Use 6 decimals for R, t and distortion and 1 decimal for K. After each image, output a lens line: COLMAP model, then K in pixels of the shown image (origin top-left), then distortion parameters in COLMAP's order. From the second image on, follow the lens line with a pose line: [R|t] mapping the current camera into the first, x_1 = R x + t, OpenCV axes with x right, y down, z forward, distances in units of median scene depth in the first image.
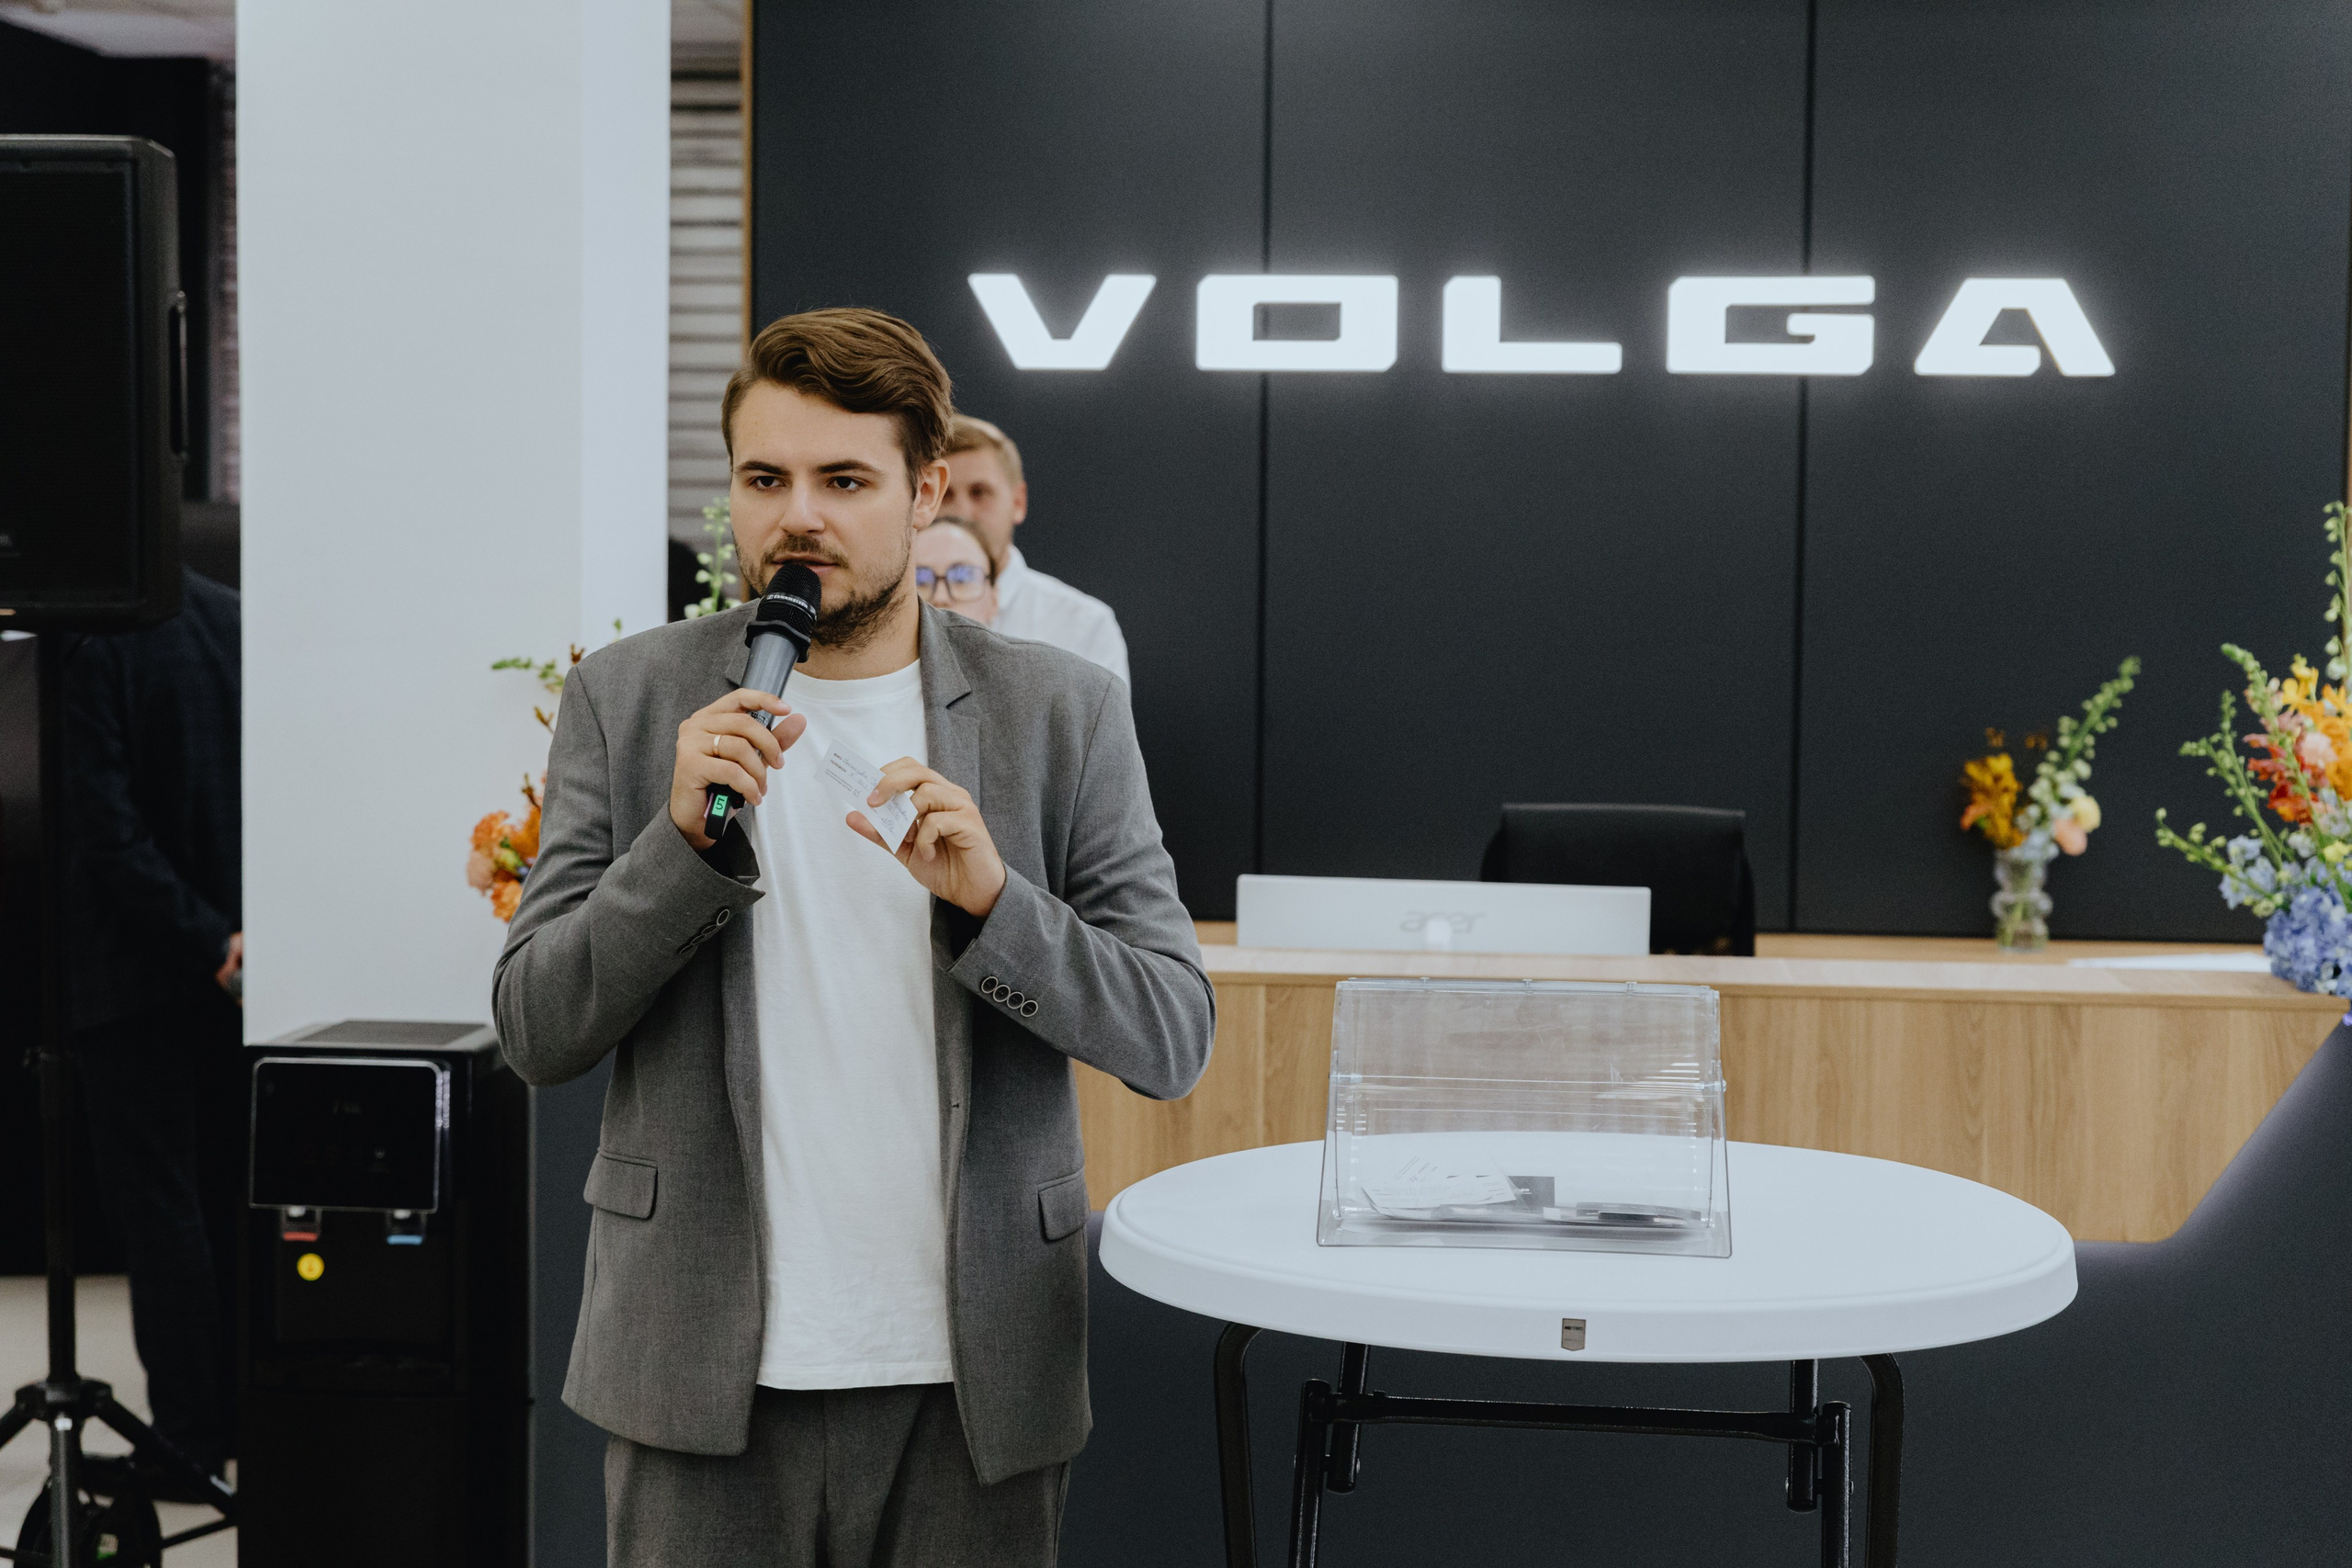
lens RADIAL K [[3825.0, 0, 1176.0], [0, 3825.0, 784.0], [0, 0, 1]] dist [0.007230, -0.031099]
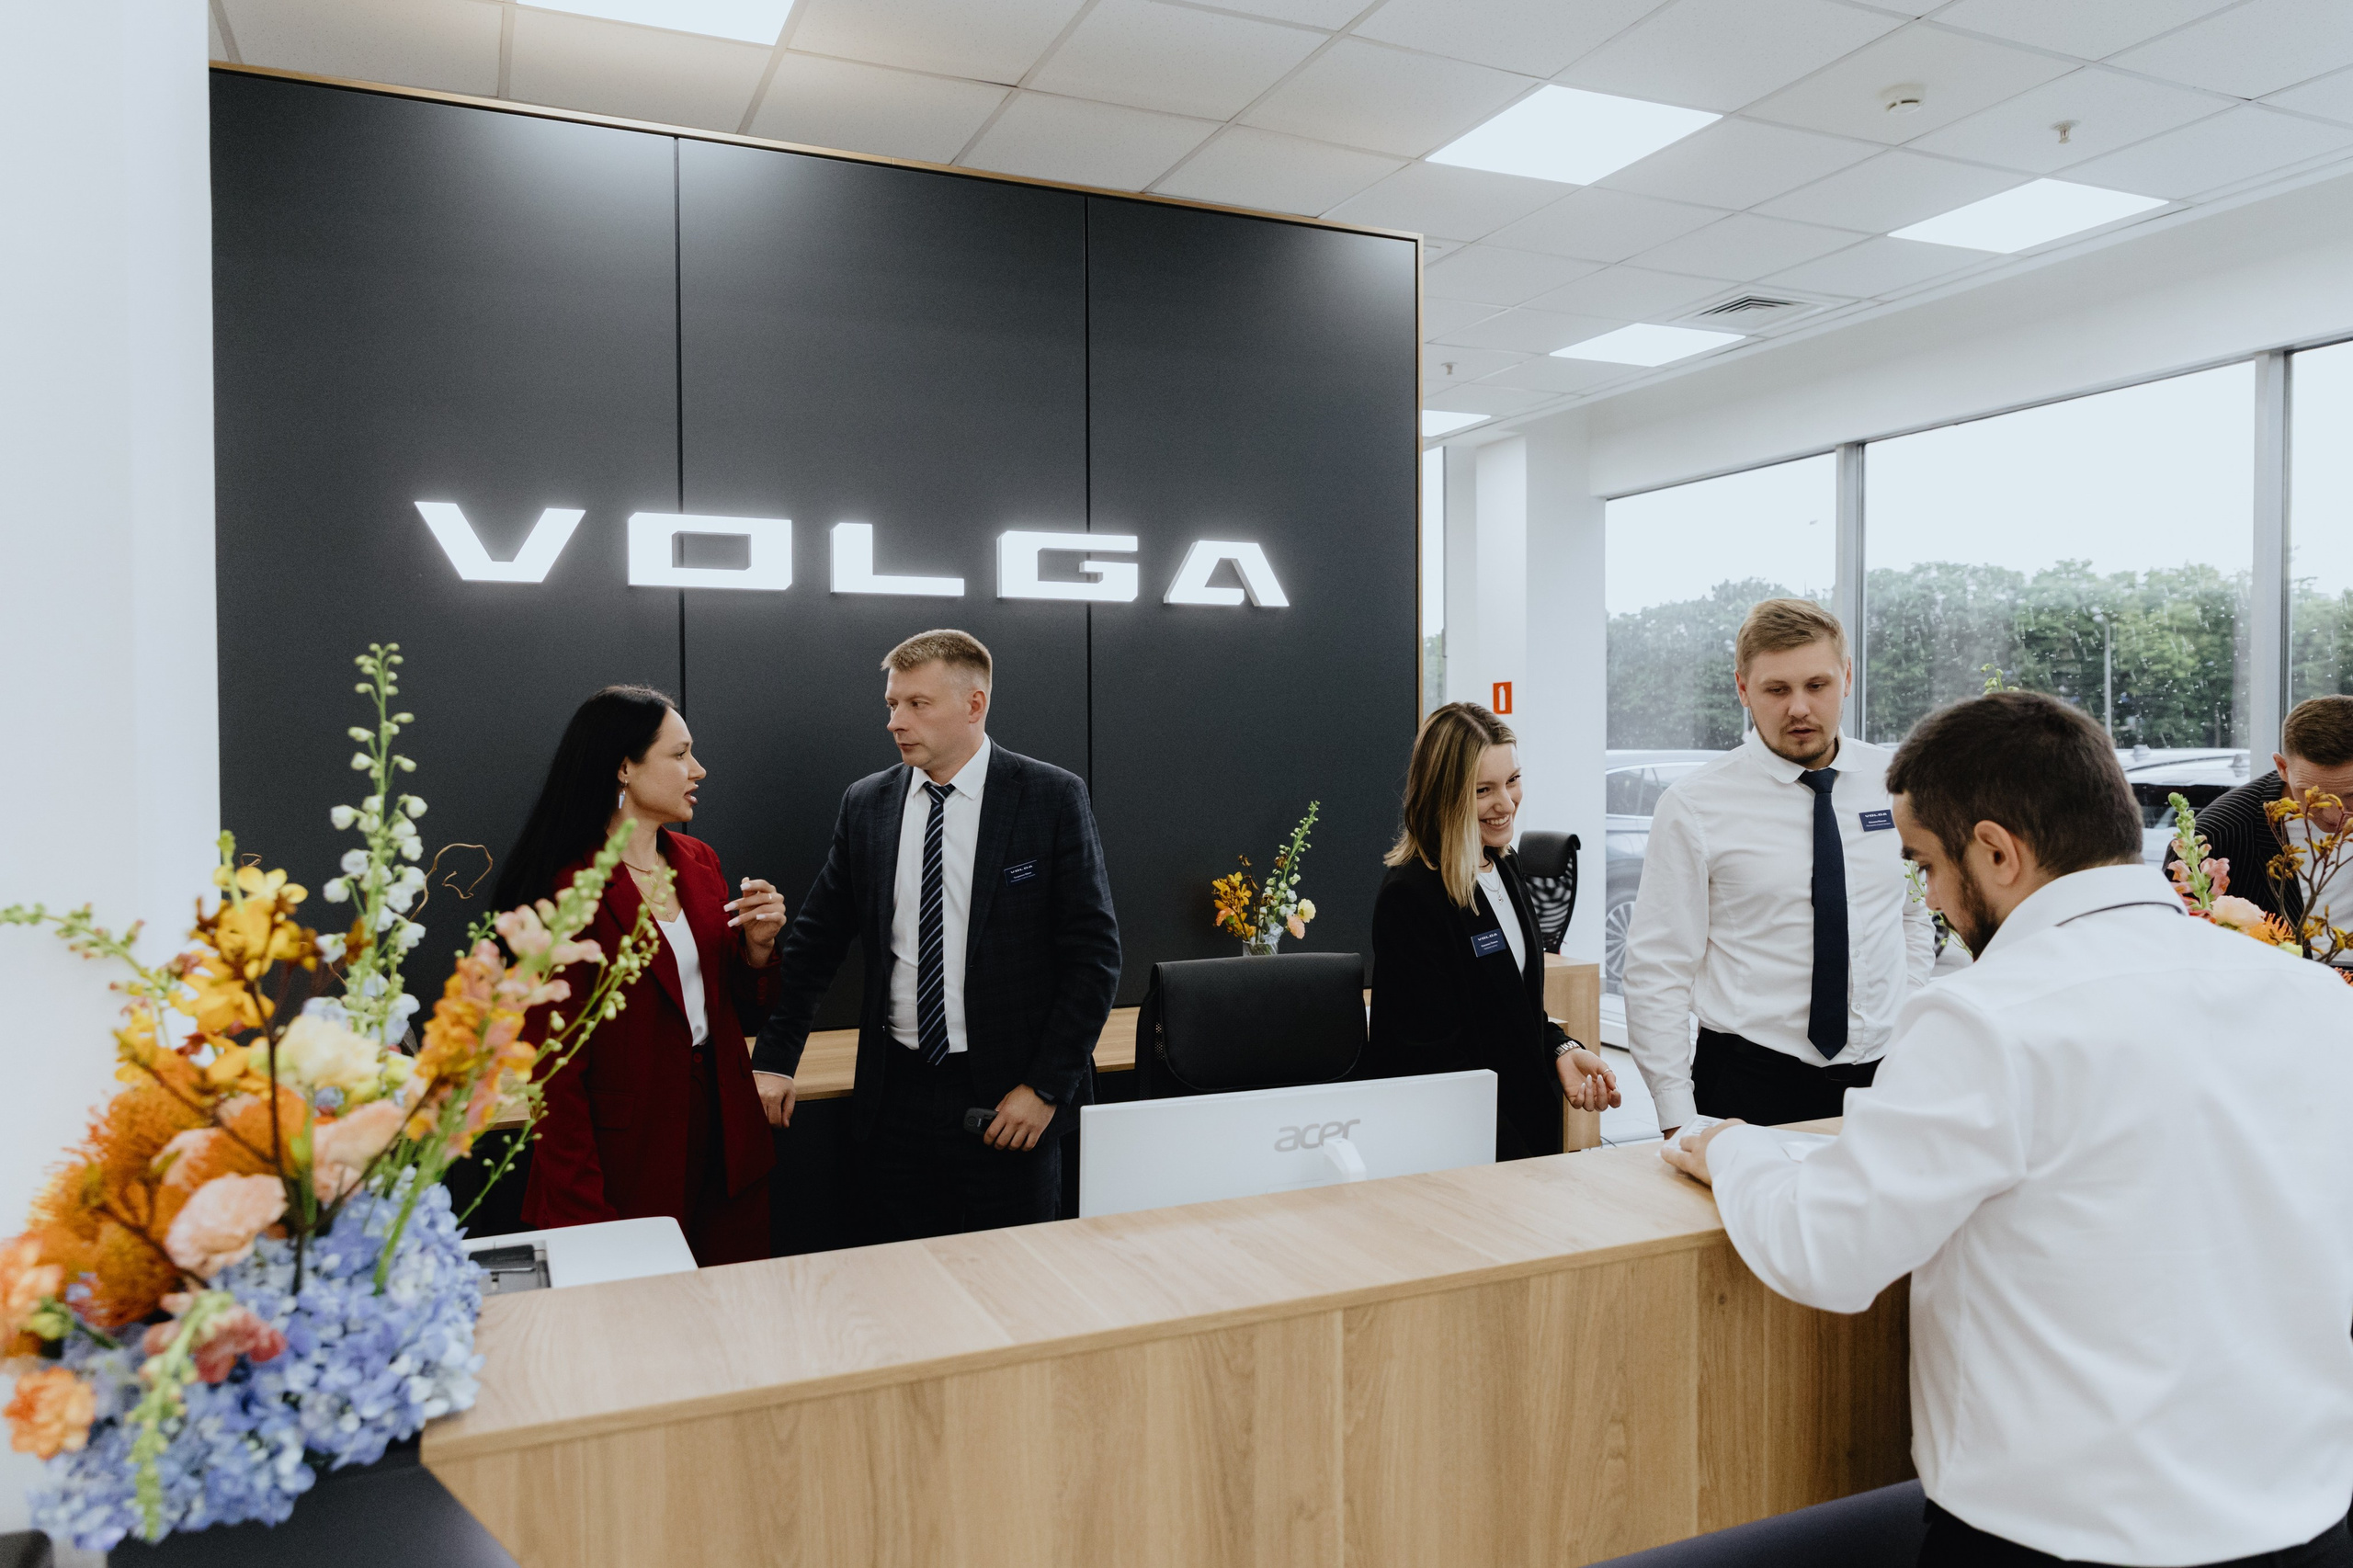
lens RADIAL K [[1592.5, 0, 1172.1], [0, 1592.5, 779.1], [0, 0, 1]] dist [-0.000496, 0.000092]
pose [[0.866396, -0.027974, 0.498574, -0.139309], [0.048744, 0.998399, -0.028685, -0.036711], [-0.496973, 0.049155, 0.866372, 0.696216]]
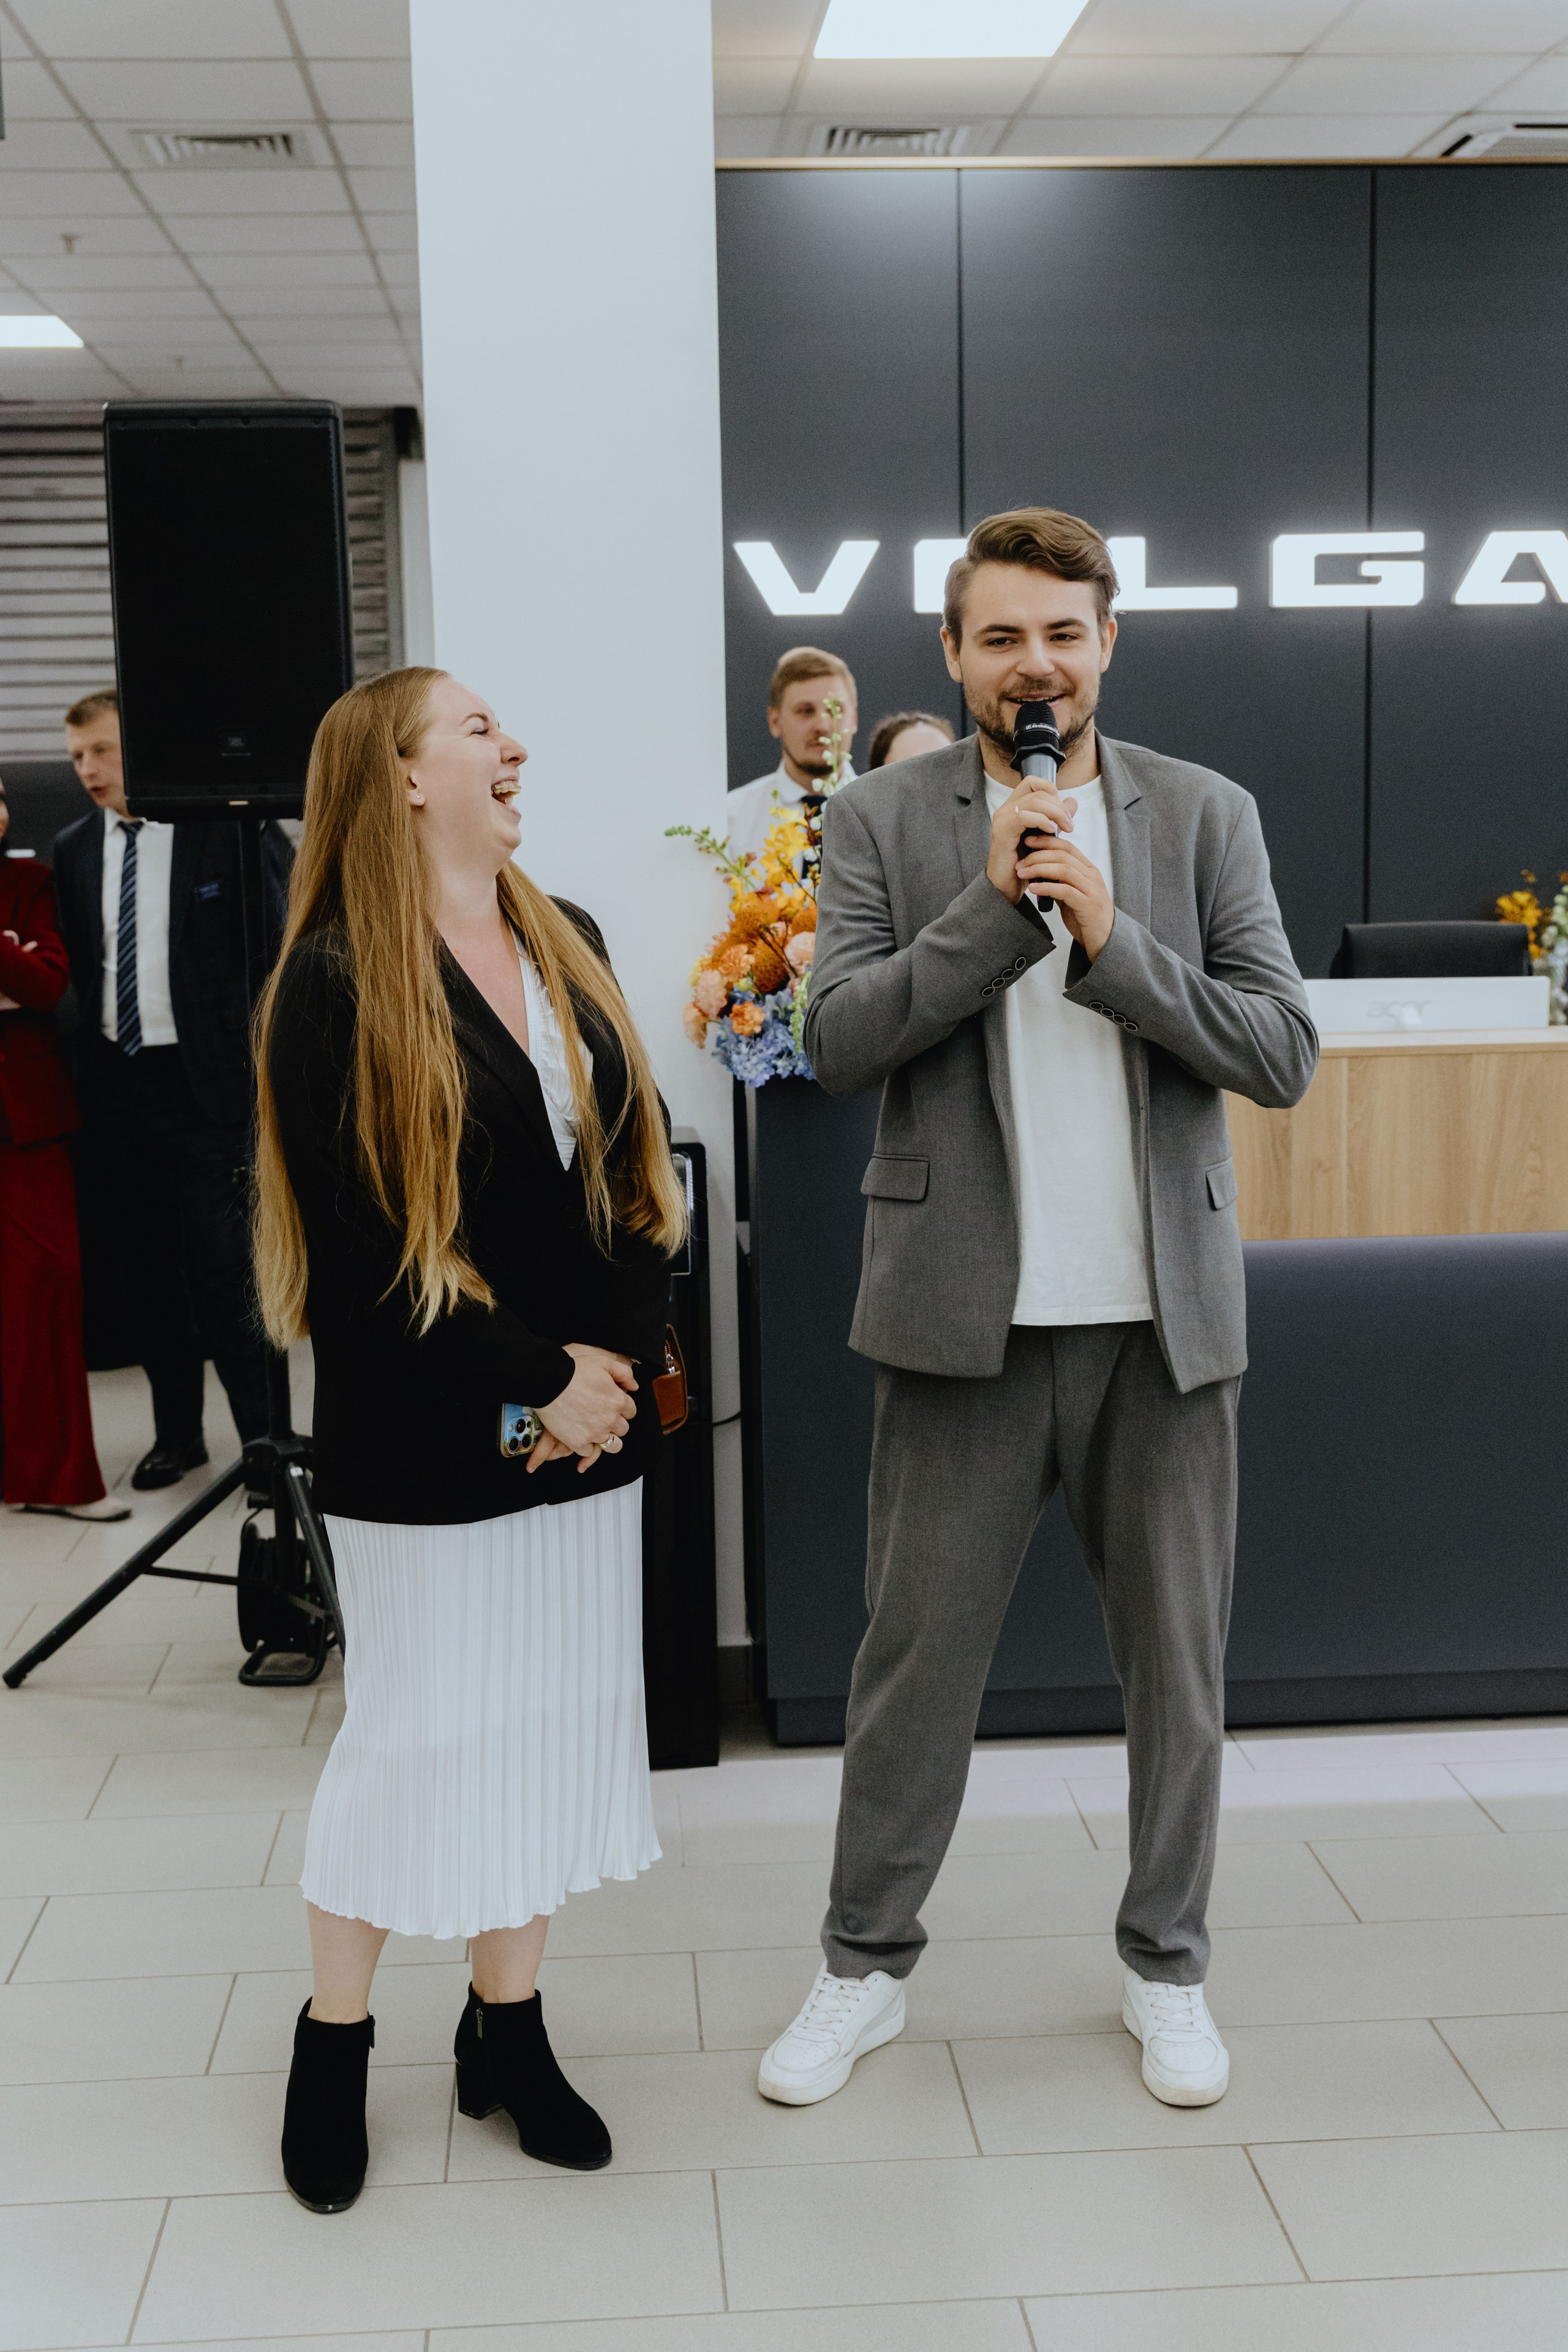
lens RADIAL K [[2777.5, 0, 777.3], [0, 2777.5, 1178.5], [0, 0, 1]] dist [0.005146, 0.000370]
pose [[0.984223, -0.053453, 0.168664, -0.298232], [0.041699, 0.996498, 0.072479, 0.016400], [-0.171948, -0.064303, 0.983005, 0.110583]]
